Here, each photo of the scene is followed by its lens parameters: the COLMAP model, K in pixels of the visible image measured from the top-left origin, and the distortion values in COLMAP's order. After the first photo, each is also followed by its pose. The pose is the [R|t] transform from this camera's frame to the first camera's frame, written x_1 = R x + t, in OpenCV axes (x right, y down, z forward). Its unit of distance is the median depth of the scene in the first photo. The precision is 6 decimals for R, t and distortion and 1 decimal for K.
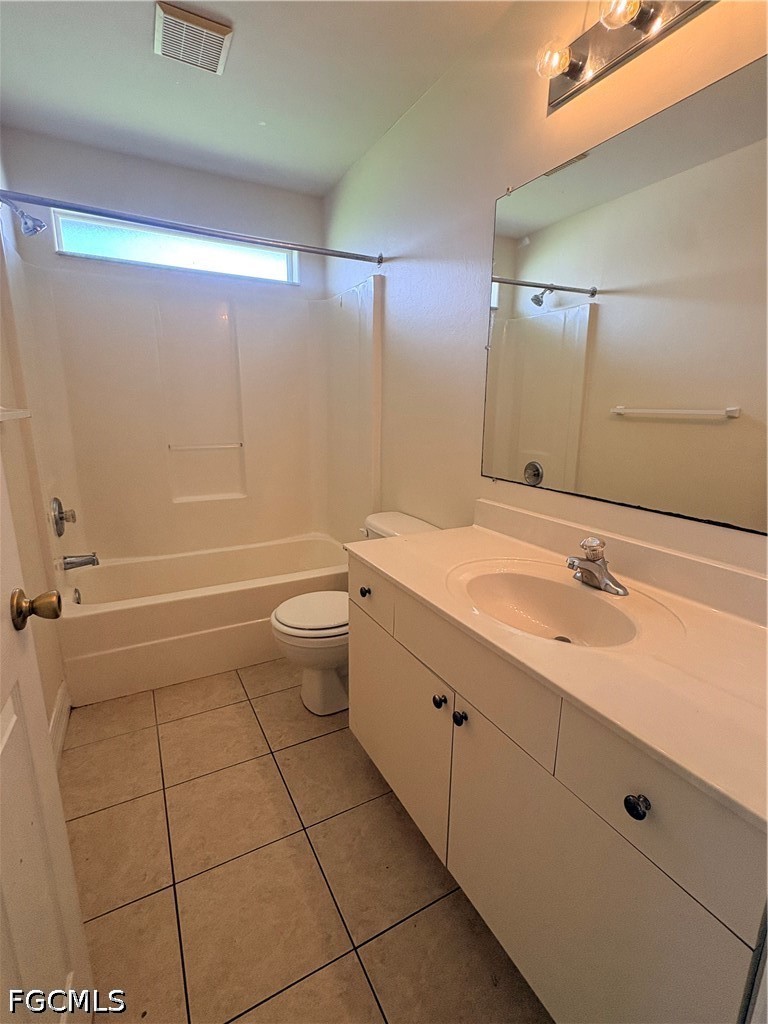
lens RADIAL K [[470.6, 0, 384.2], [0, 470.6, 508.1], [0, 0, 1]] dist [0.002910, 0.000472]
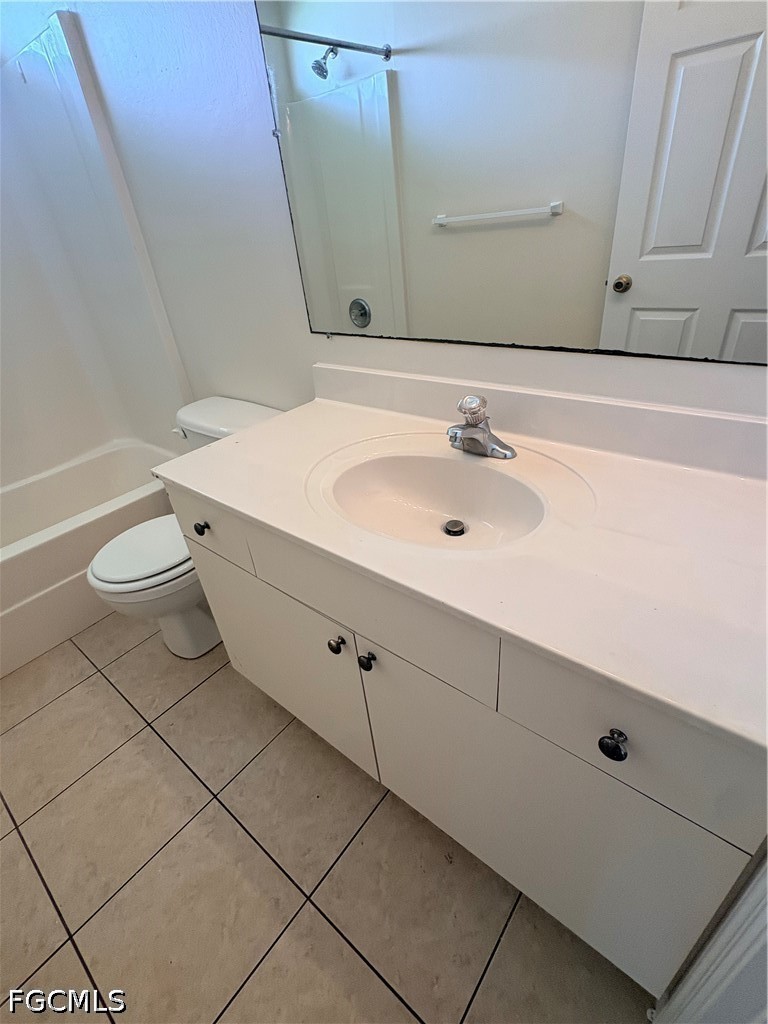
lens RADIAL K [[470.6, 0, 384.2], [0, 470.6, 508.1], [0, 0, 1]] dist [0.002910, 0.000472]
pose [[0.918979, -0.281375, 0.276235, 0.027621], [0.184422, 0.925927, 0.329618, -0.044007], [-0.348520, -0.251968, 0.902799, 0.235282]]
